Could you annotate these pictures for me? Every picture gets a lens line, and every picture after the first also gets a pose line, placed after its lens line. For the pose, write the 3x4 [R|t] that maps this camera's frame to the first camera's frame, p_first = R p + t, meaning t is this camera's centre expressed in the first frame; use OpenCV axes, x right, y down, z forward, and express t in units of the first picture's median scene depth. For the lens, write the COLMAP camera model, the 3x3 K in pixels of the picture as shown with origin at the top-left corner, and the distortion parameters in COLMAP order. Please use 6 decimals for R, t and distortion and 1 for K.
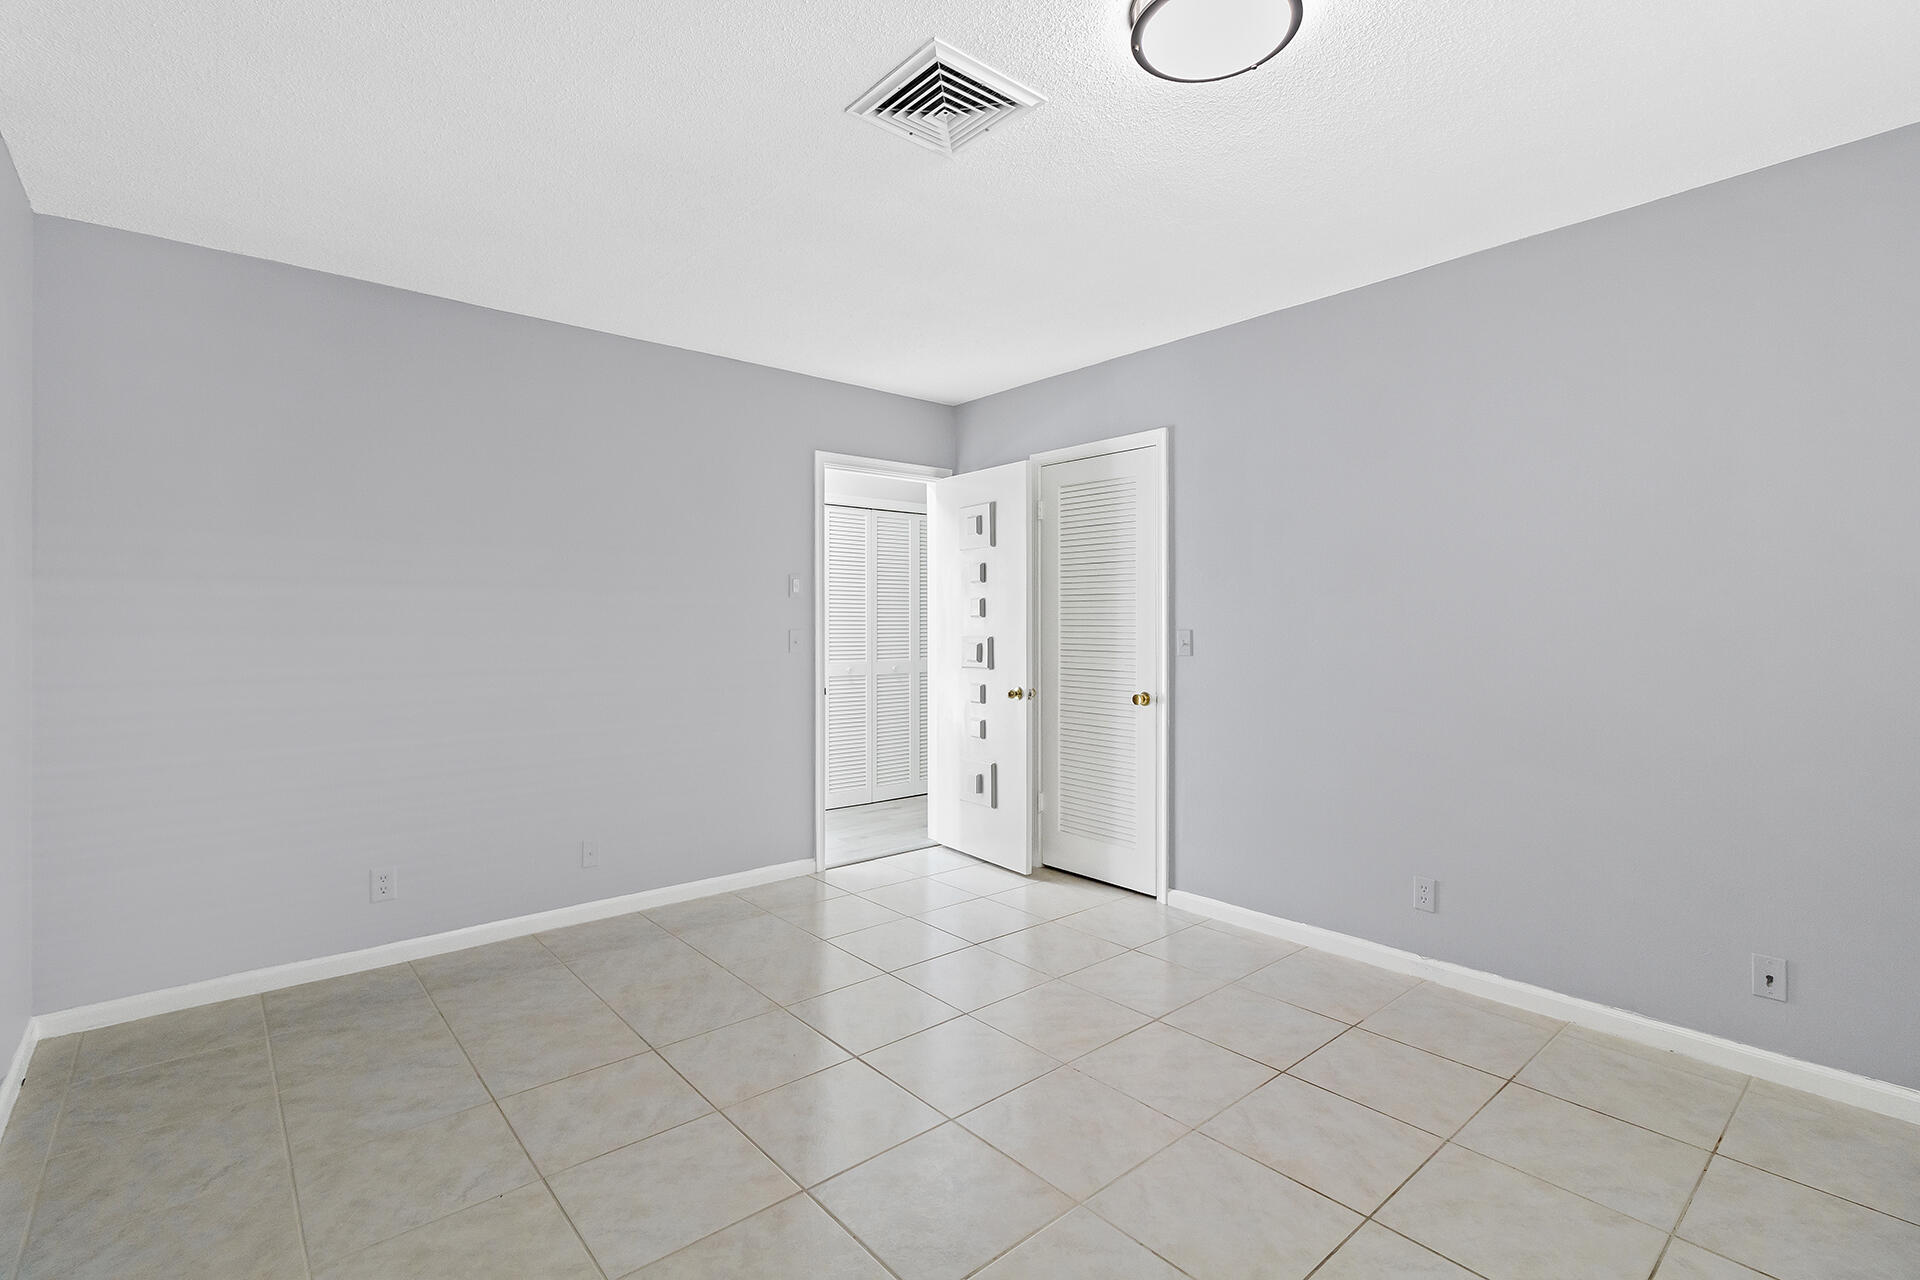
lens RADIAL K [[877.3, 0, 956.5], [0, 877.3, 627.0], [0, 0, 1]] dist [-0.002585, 0.000588]
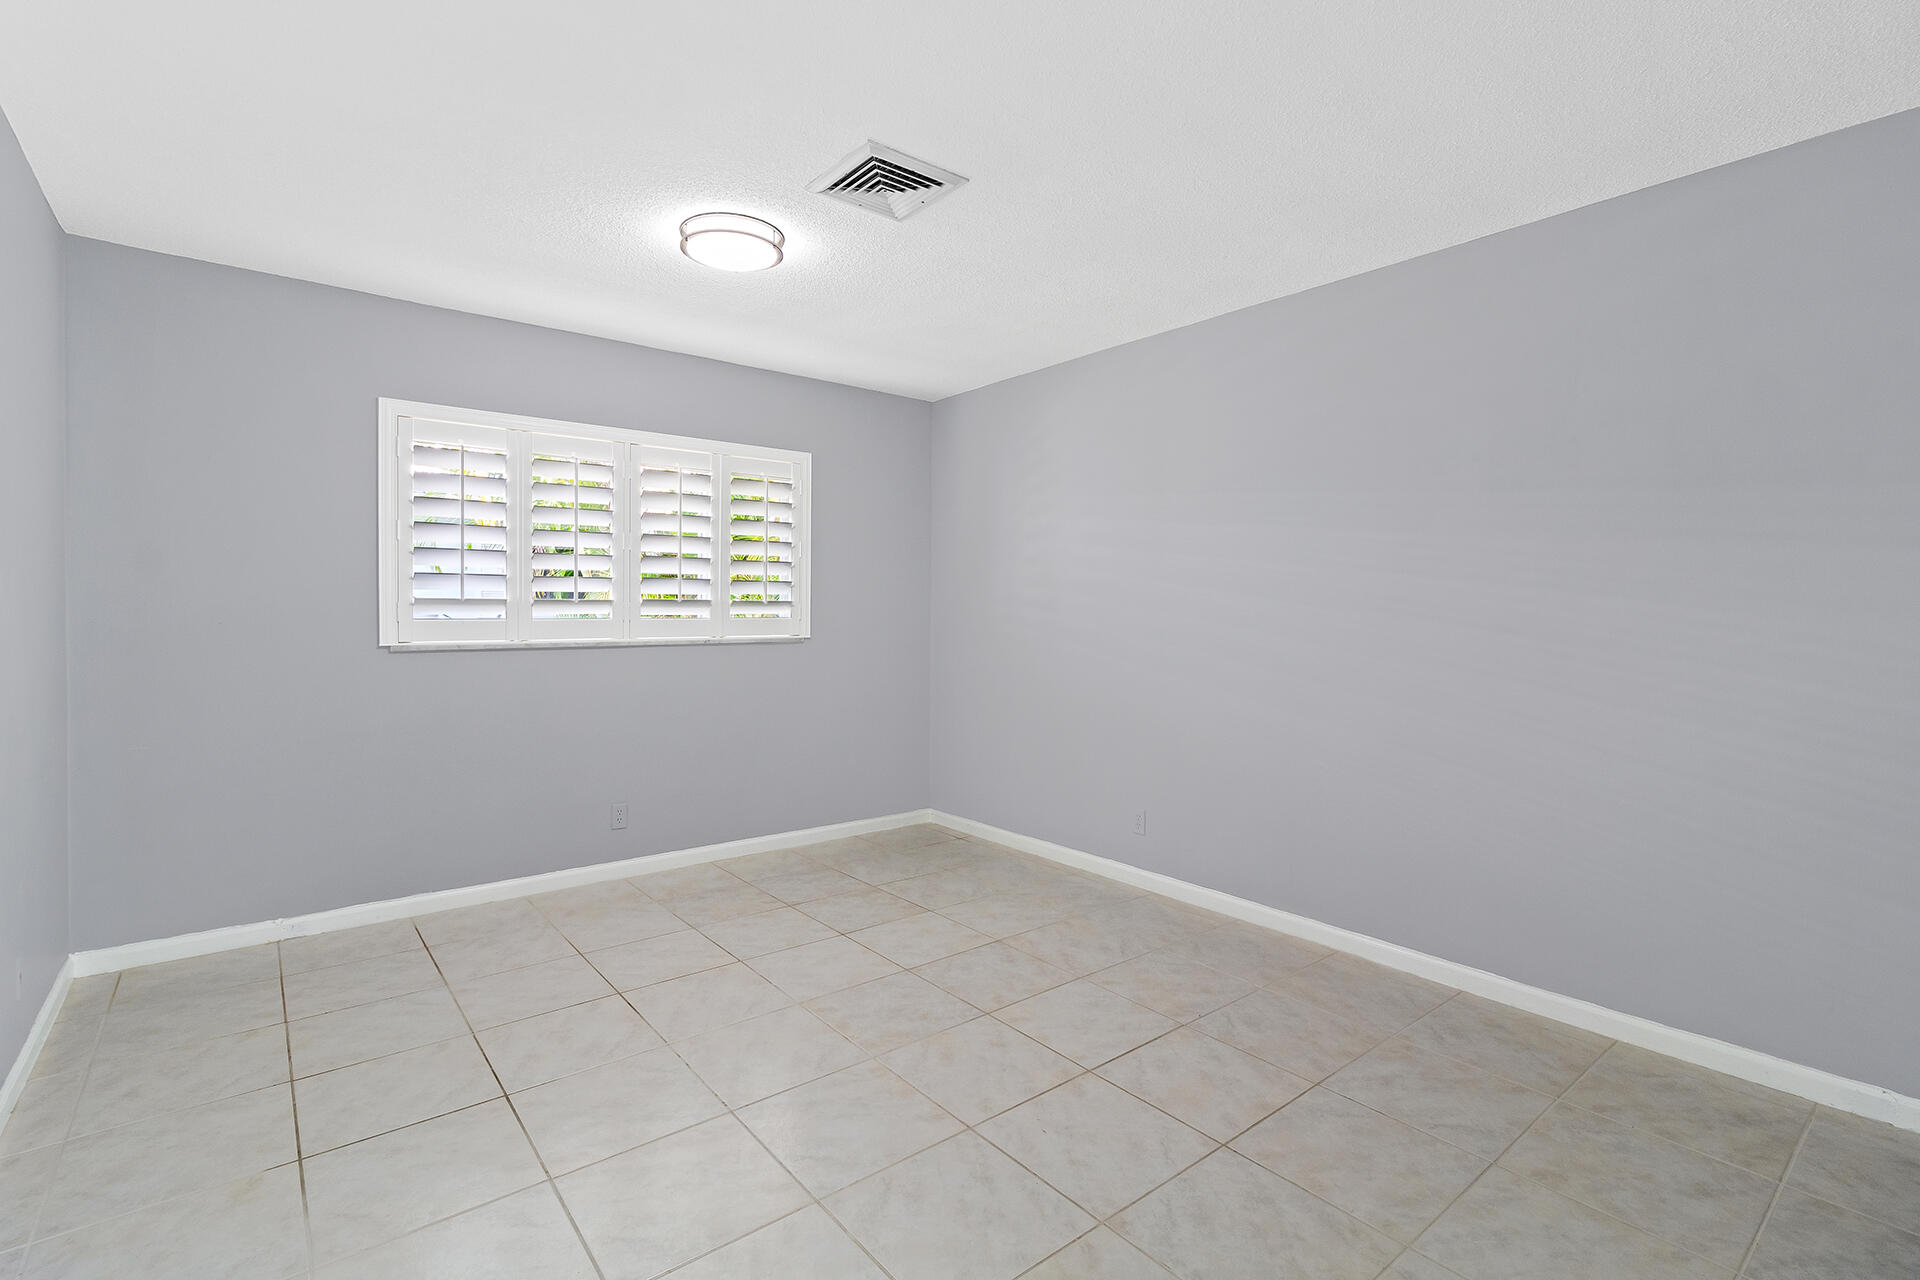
lens RADIAL K [[877.3, 0, 956.5], [0, 877.3, 627.0], [0, 0, 1]] dist [-0.002585, 0.000588]
pose [[-0.999408, -0.006145, 0.033847, -0.142913], [-0.005353, 0.999710, 0.023459, -0.011815], [-0.033981, 0.023264, -0.999152, 2.052001]]
